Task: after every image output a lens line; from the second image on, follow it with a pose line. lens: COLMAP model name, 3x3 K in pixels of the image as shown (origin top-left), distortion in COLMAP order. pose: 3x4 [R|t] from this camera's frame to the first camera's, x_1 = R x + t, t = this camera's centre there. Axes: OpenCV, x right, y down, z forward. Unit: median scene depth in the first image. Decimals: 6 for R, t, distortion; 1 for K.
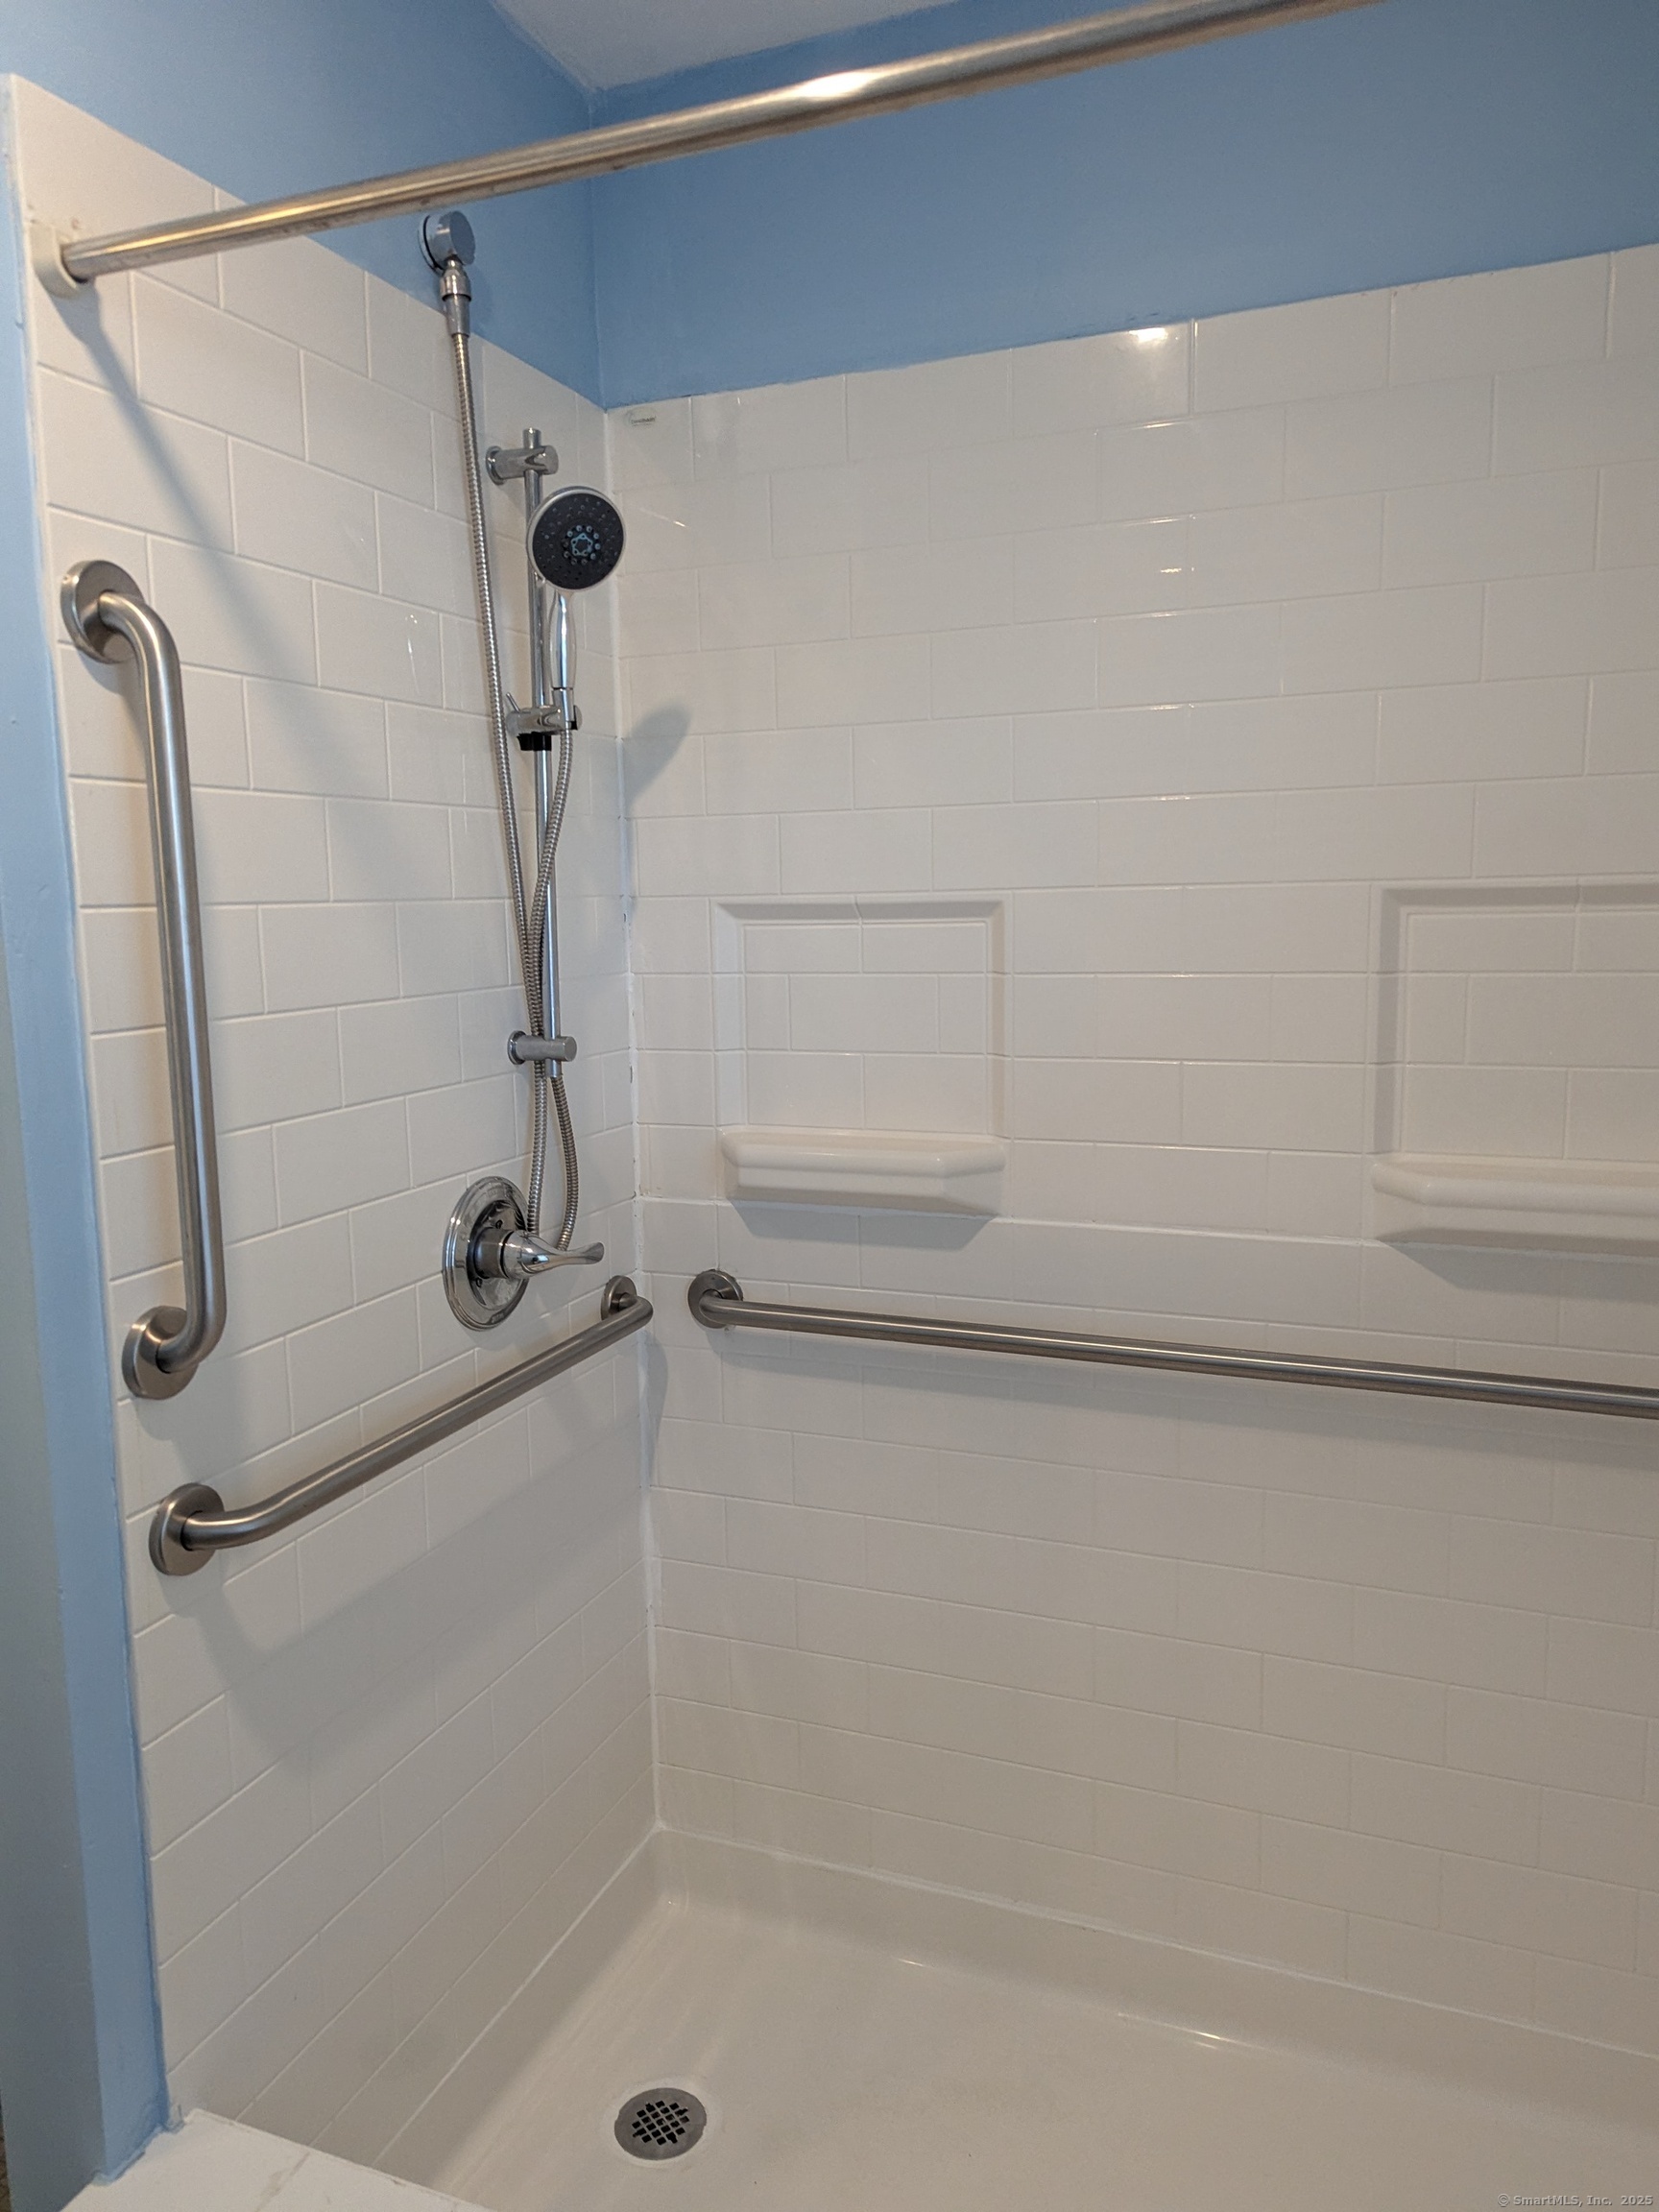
lens RADIAL K [[1545.4, 0, 821.1], [0, 1545.4, 1087.8], [0, 0, 1]] dist [0.069818, -0.063095]
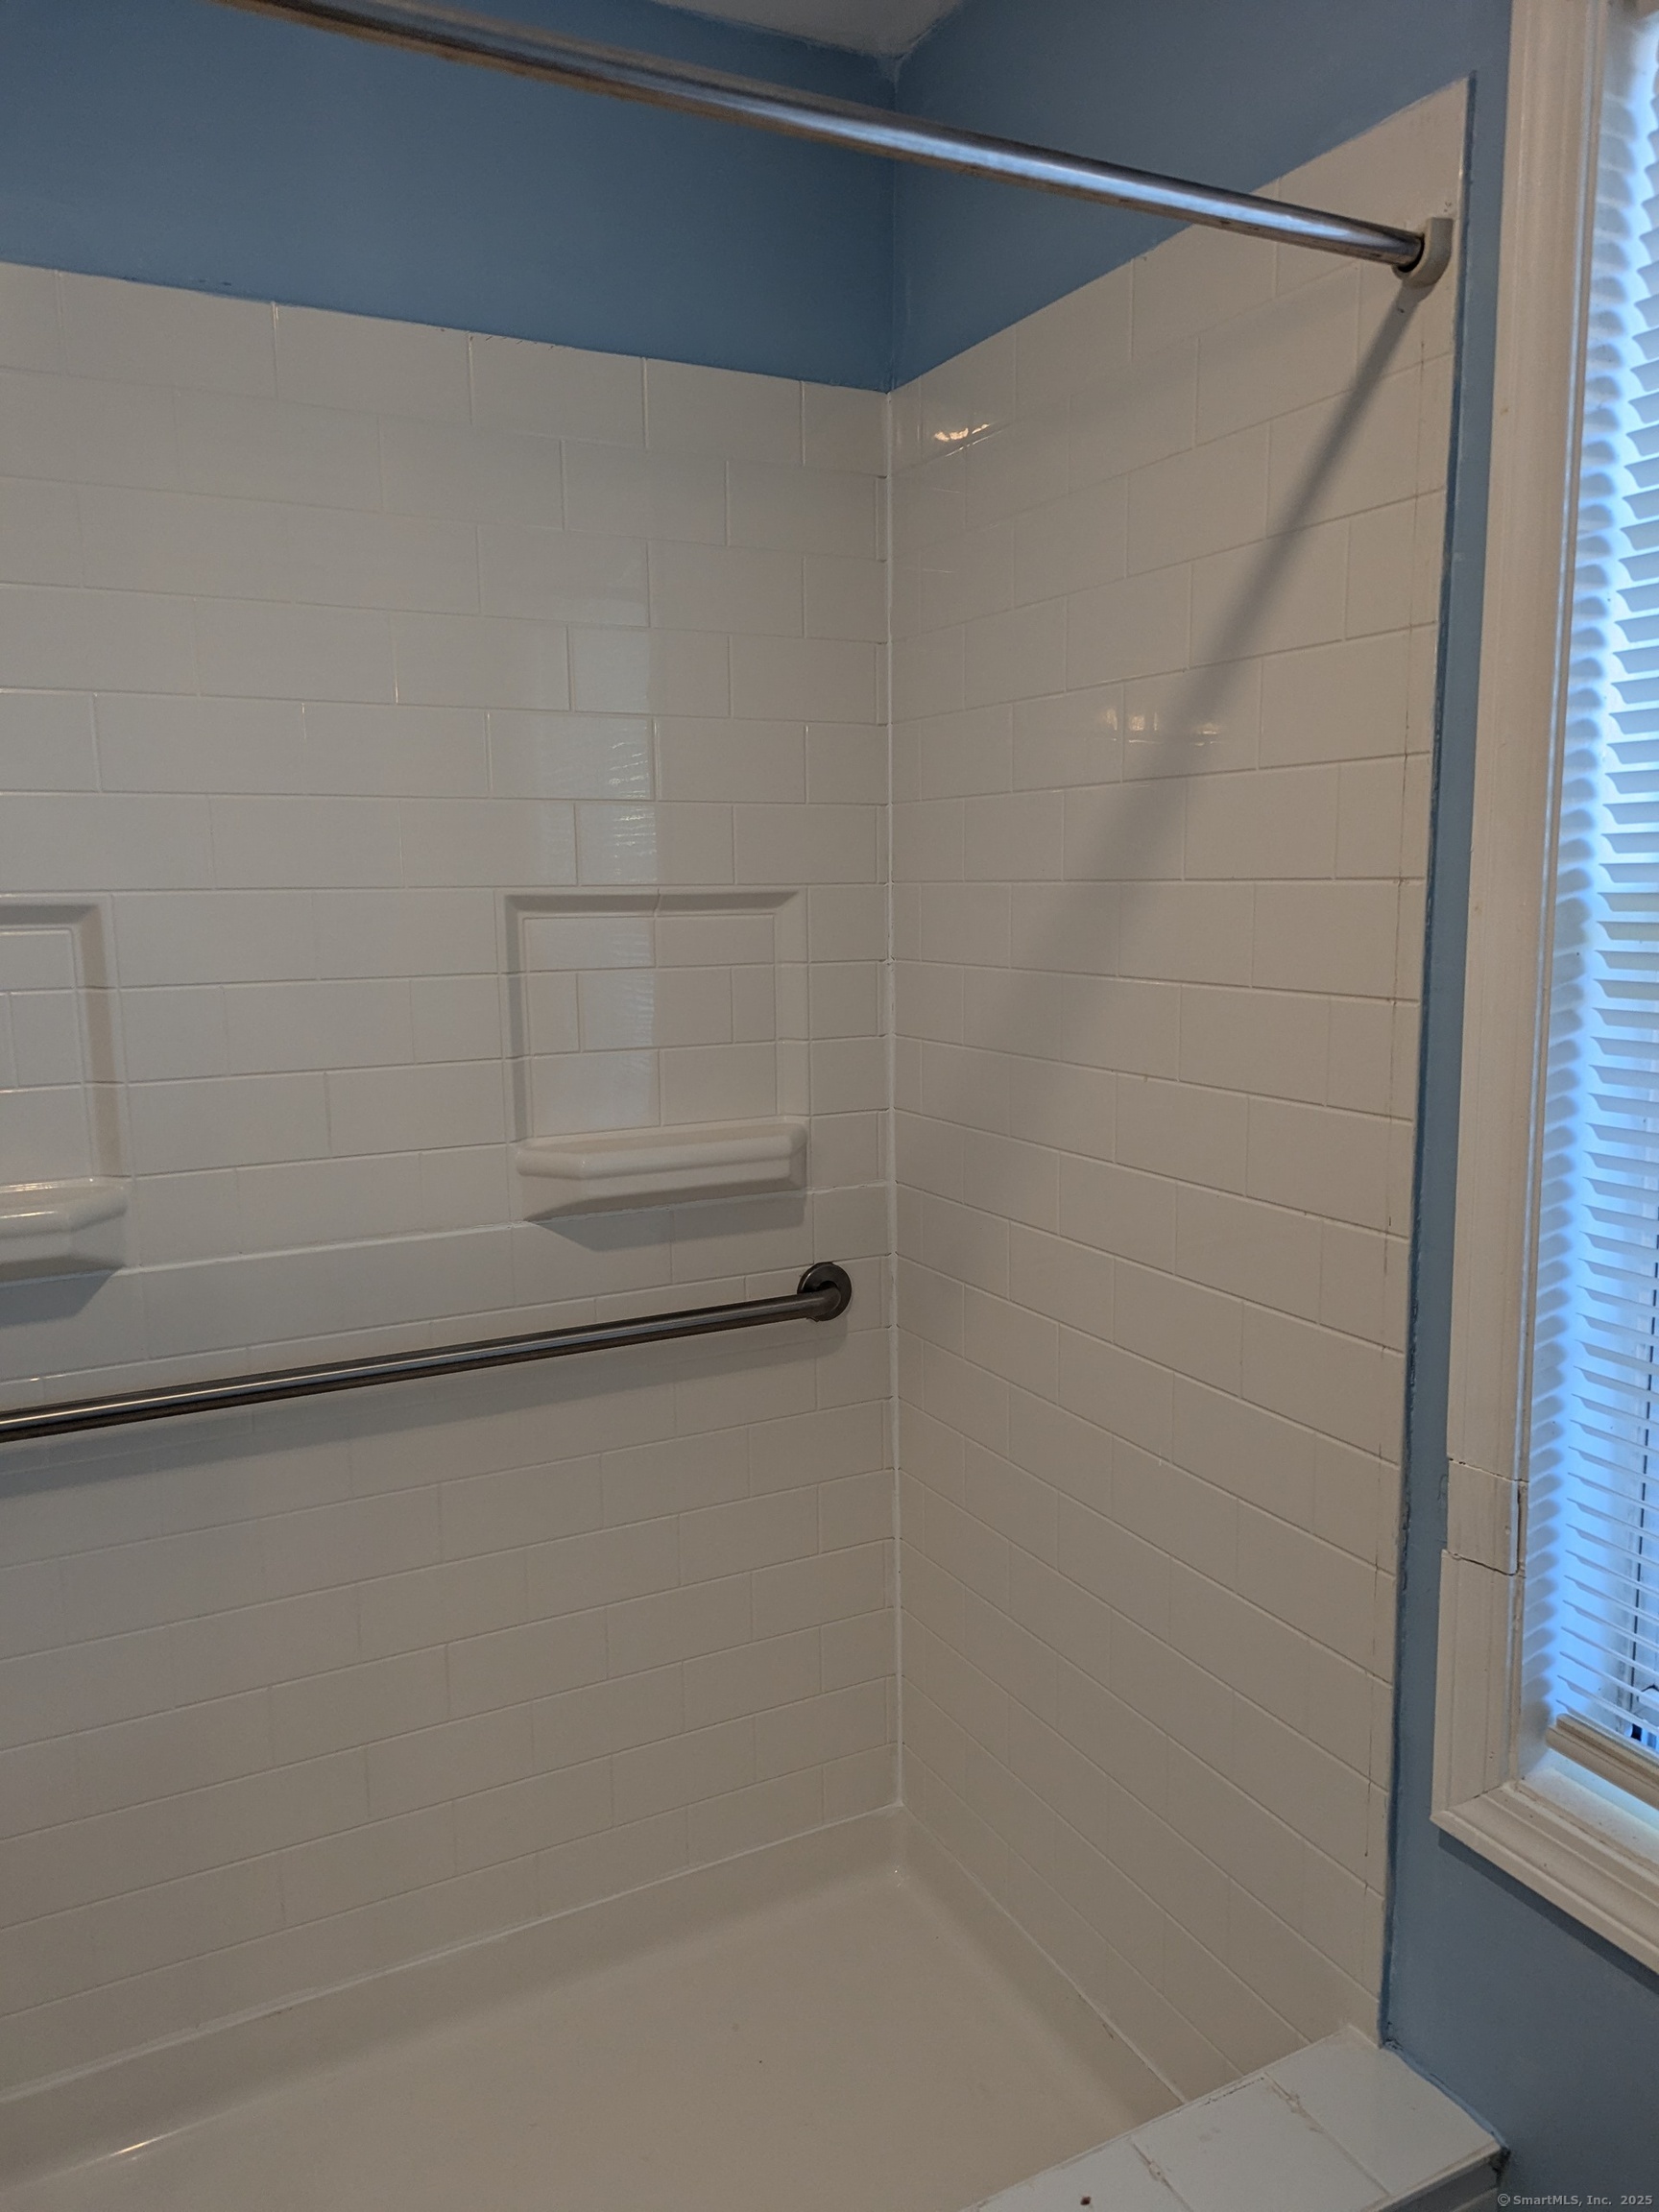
lens RADIAL K [[1566.0, 0, 820.3], [0, 1566.0, 1096.5], [0, 0, 1]] dist [0.064904, -0.068228]
pose [[0.645798, -0.090989, 0.758067, -0.327476], [0.095373, 0.994711, 0.038145, -0.010010], [-0.757528, 0.047665, 0.651060, 0.133941]]
